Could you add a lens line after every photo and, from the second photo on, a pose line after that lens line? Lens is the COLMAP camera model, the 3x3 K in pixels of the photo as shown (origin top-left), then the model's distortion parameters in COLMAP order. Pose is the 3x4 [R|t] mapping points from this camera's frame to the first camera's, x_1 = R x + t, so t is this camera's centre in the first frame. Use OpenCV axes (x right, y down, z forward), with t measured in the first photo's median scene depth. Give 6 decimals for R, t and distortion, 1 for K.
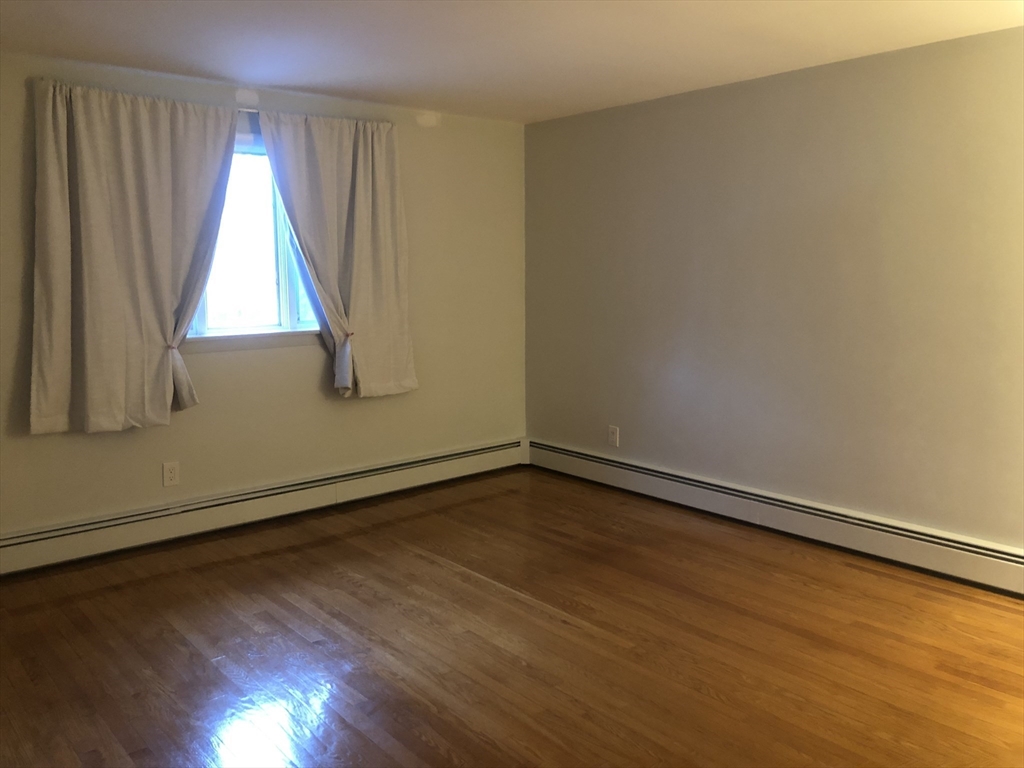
lens RADIAL K [[847.3, 0, 512.0], [0, 847.3, 384.0], [0, 0, 1]] dist [0.052960, -0.051619]
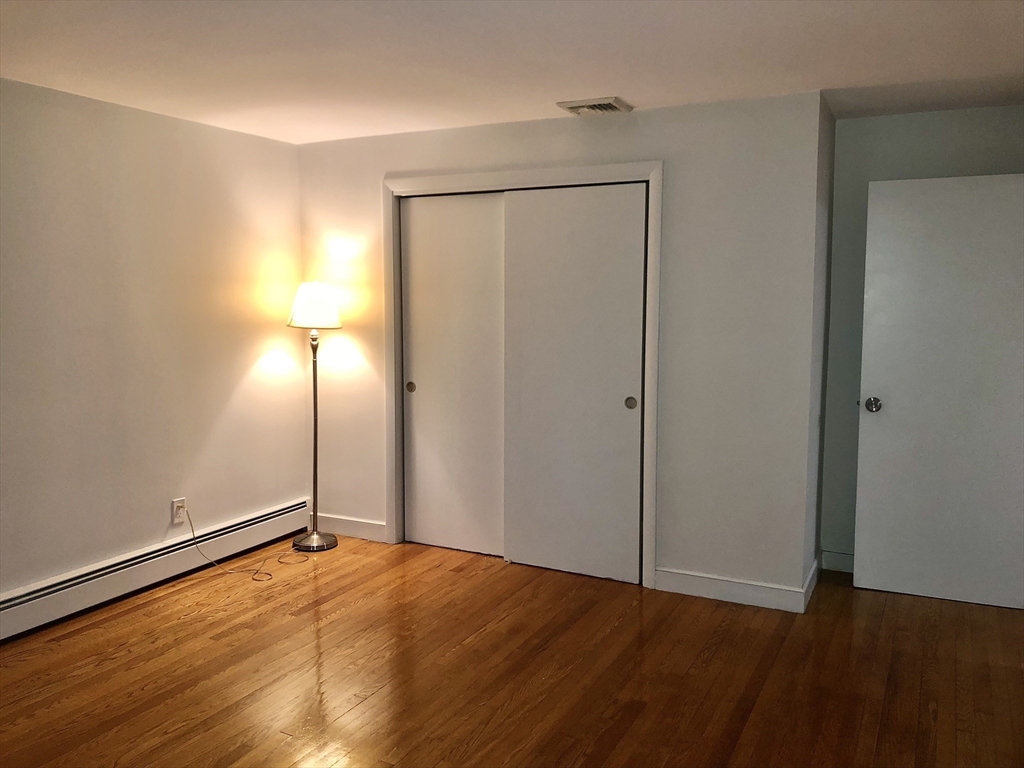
lens RADIAL K [[847.3, 0, 512.0], [0, 847.3, 384.0], [0, 0, 1]] dist [0.052960, -0.051619]
pose [[-0.386410, -0.065271, 0.920015, -0.612572], [0.170672, 0.975206, 0.140870, -0.091067], [-0.906398, 0.211454, -0.365690, 0.924229]]
